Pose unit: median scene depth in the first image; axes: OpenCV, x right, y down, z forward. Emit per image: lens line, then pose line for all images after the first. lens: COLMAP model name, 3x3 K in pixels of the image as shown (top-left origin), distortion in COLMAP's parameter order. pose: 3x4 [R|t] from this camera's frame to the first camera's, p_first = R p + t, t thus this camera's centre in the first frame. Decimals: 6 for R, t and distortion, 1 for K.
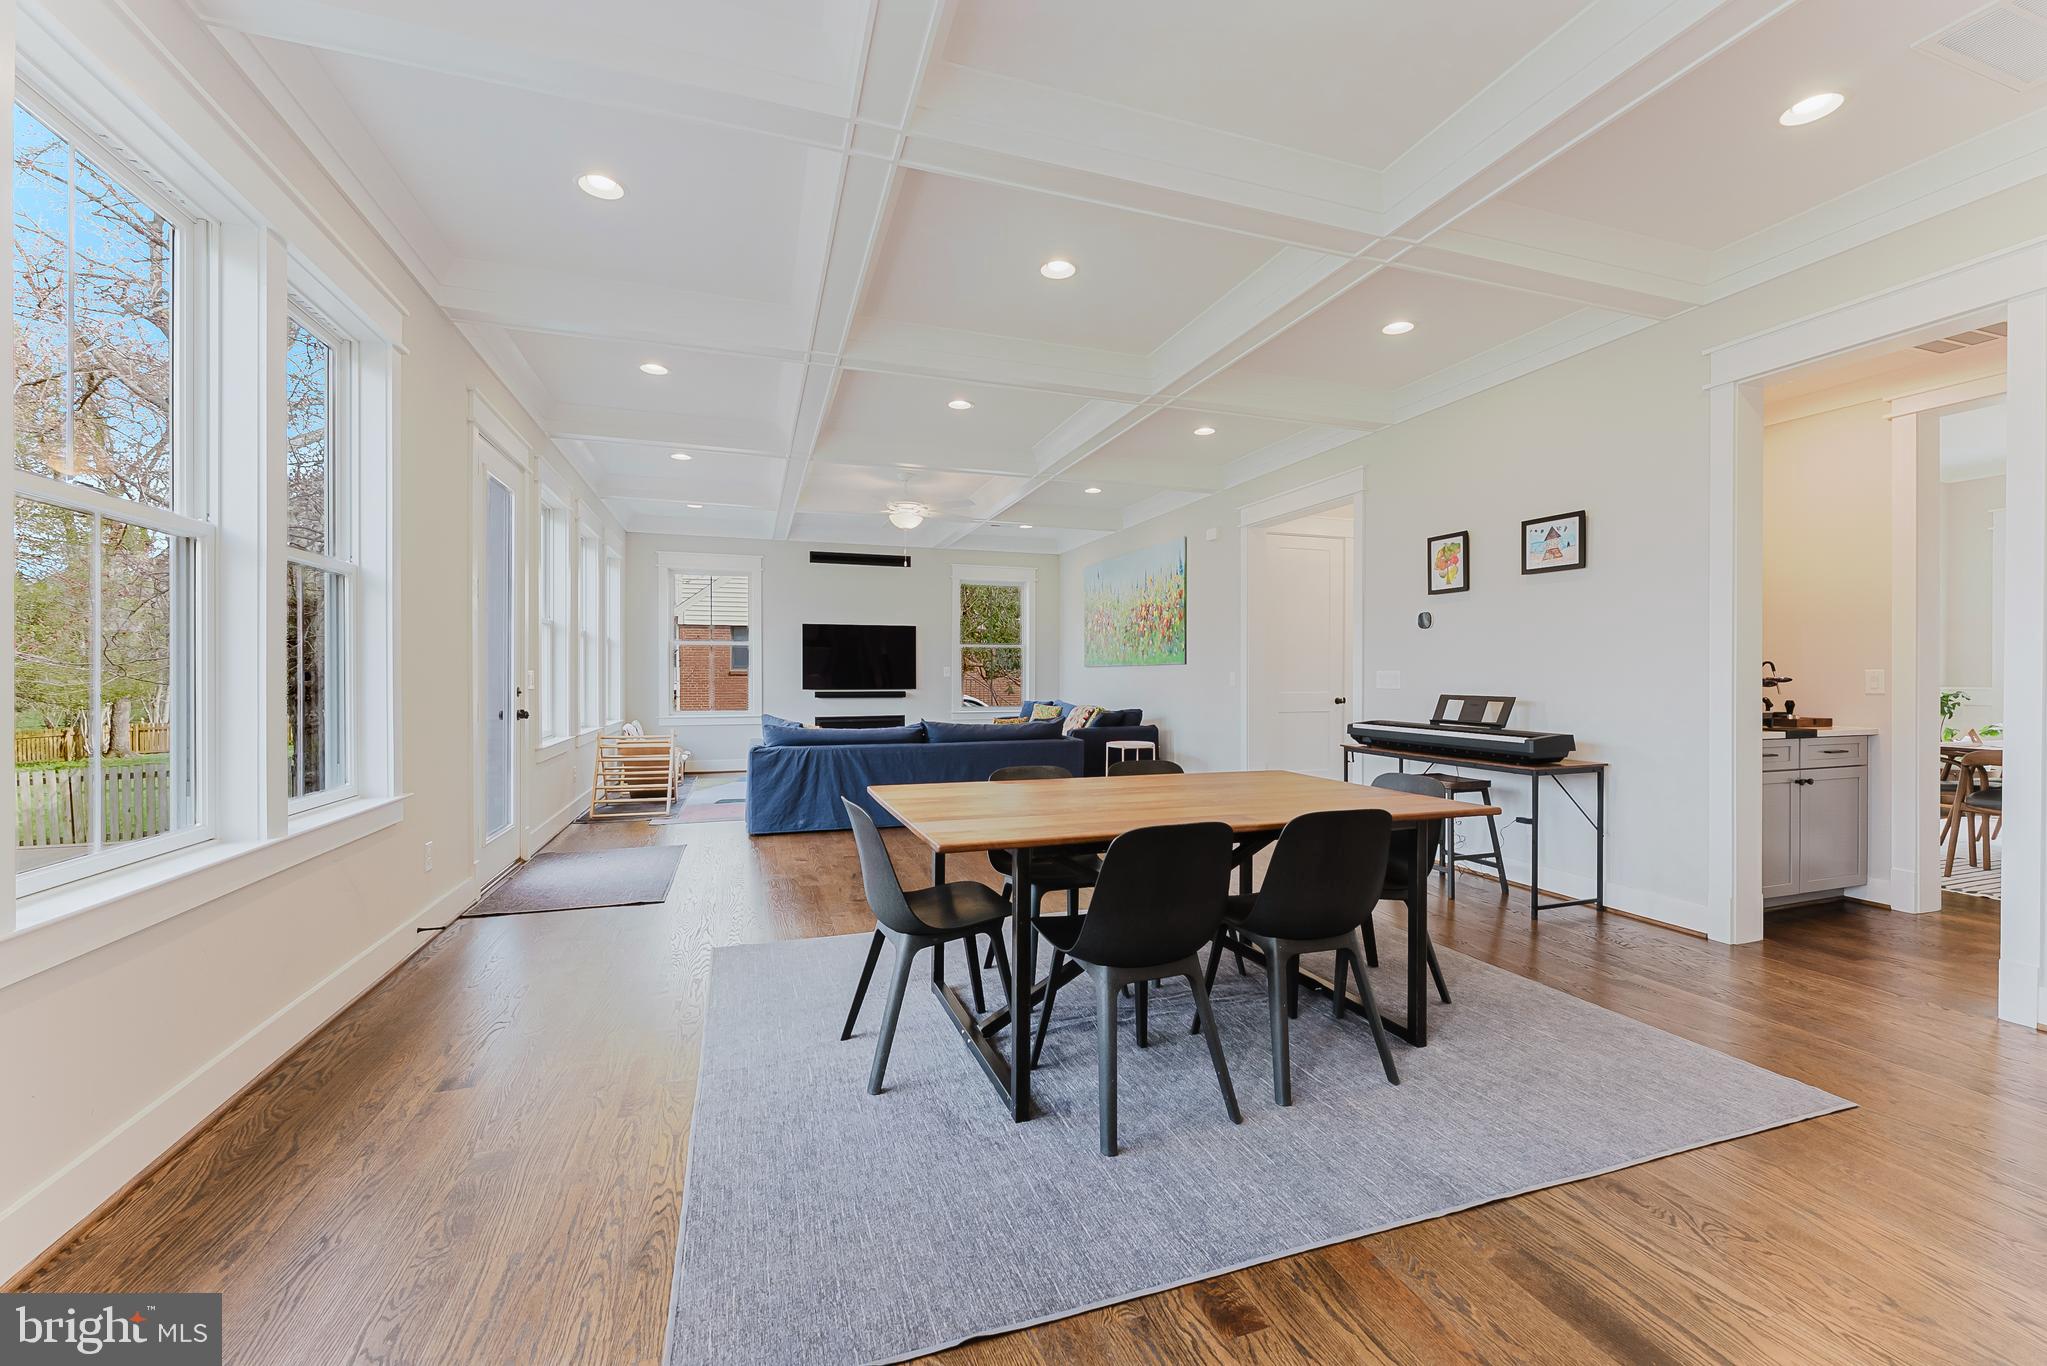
lens RADIAL K [[822.2, 0, 1027.3], [0, 822.2, 675.2], [0, 0, 1]] dist [-0.001998, 0.001329]
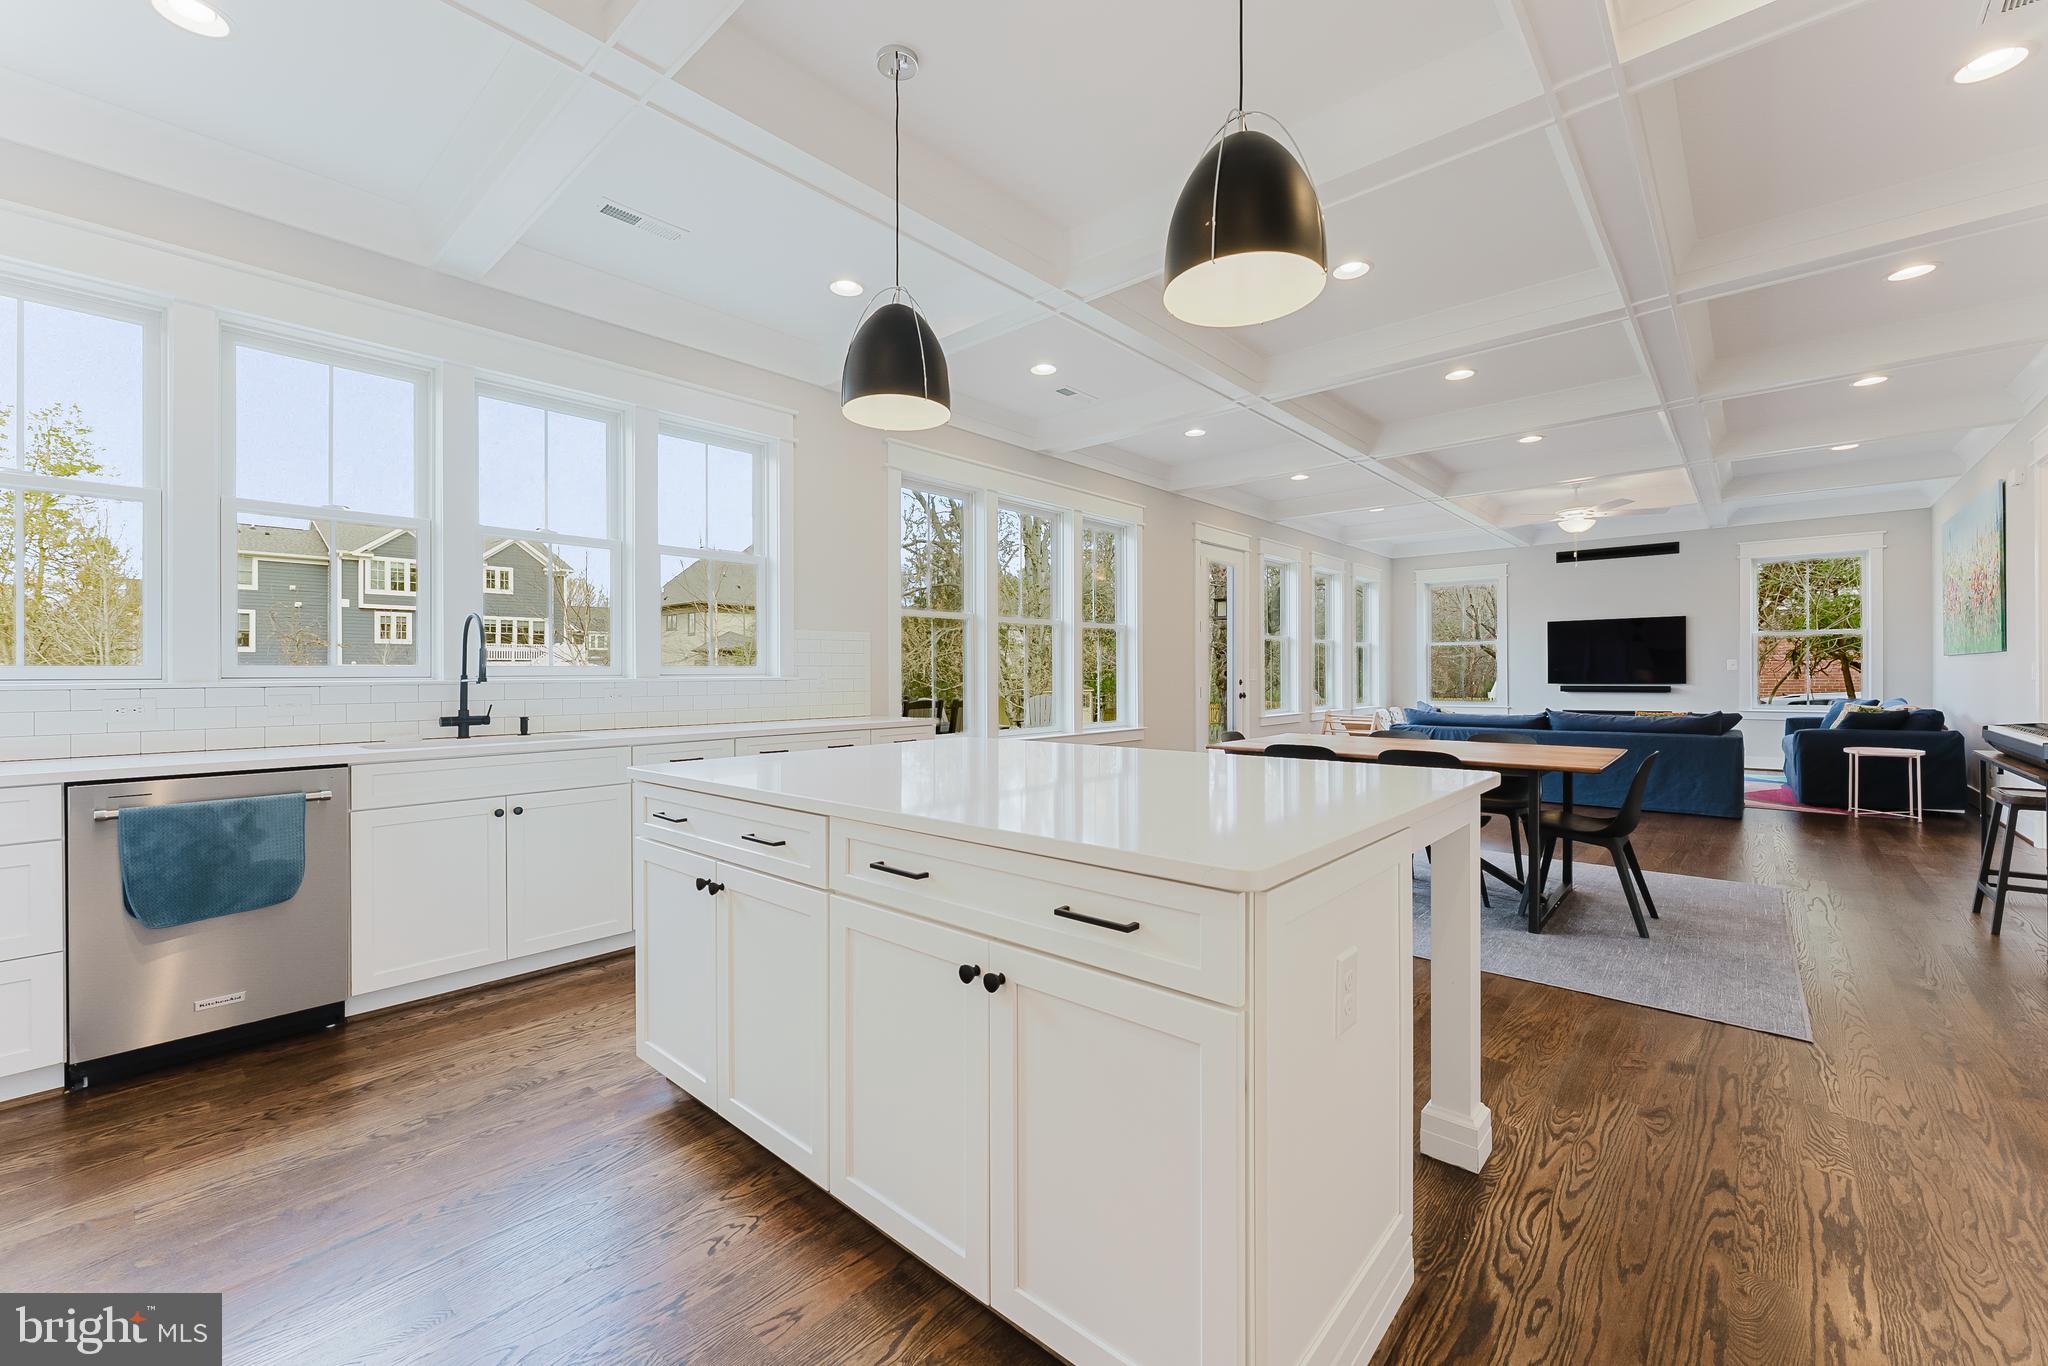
lens RADIAL K [[822.6, 0, 1025.8], [0, 822.6, 684.2], [0, 0, 1]] dist [-0.001998, 0.001329]
pose [[0.490416, 0.006085, -0.871467, 0.450102], [0.007407, 0.999910, 0.011151, 0.001682], [0.871457, -0.011924, 0.490327, -0.154966]]
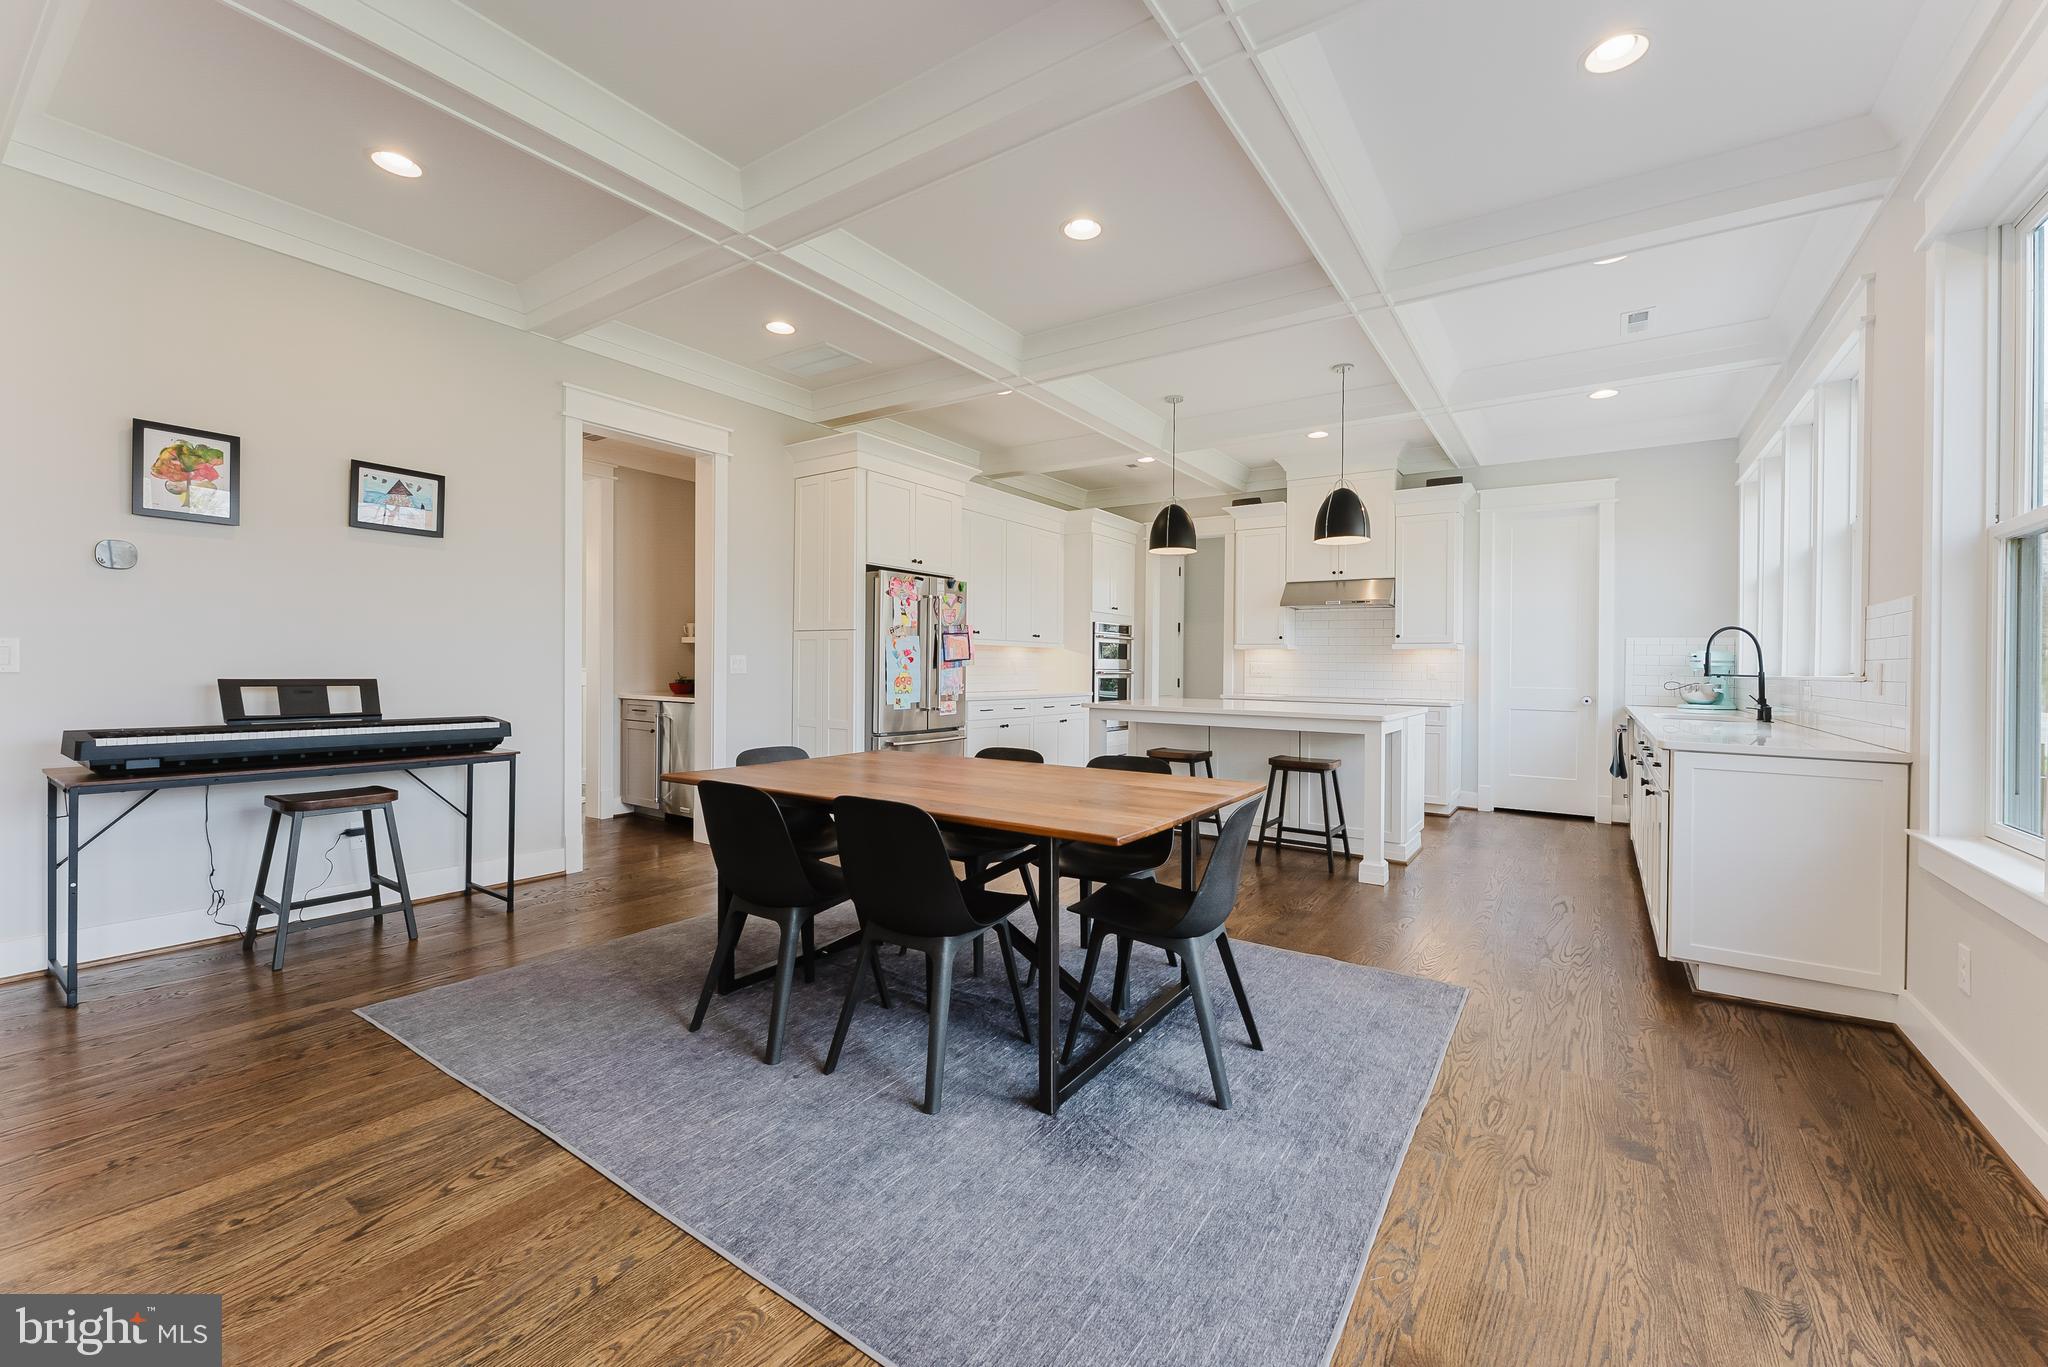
lens RADIAL K [[822.6, 0, 1026.3], [0, 822.6, 667.7], [0, 0, 1]] dist [-0.001998, 0.001329]
pose [[-0.597378, -0.012007, 0.801870, -0.270237], [-0.013822, 0.999894, 0.004675, 0.001416], [-0.801840, -0.008290, -0.597481, 0.595975]]
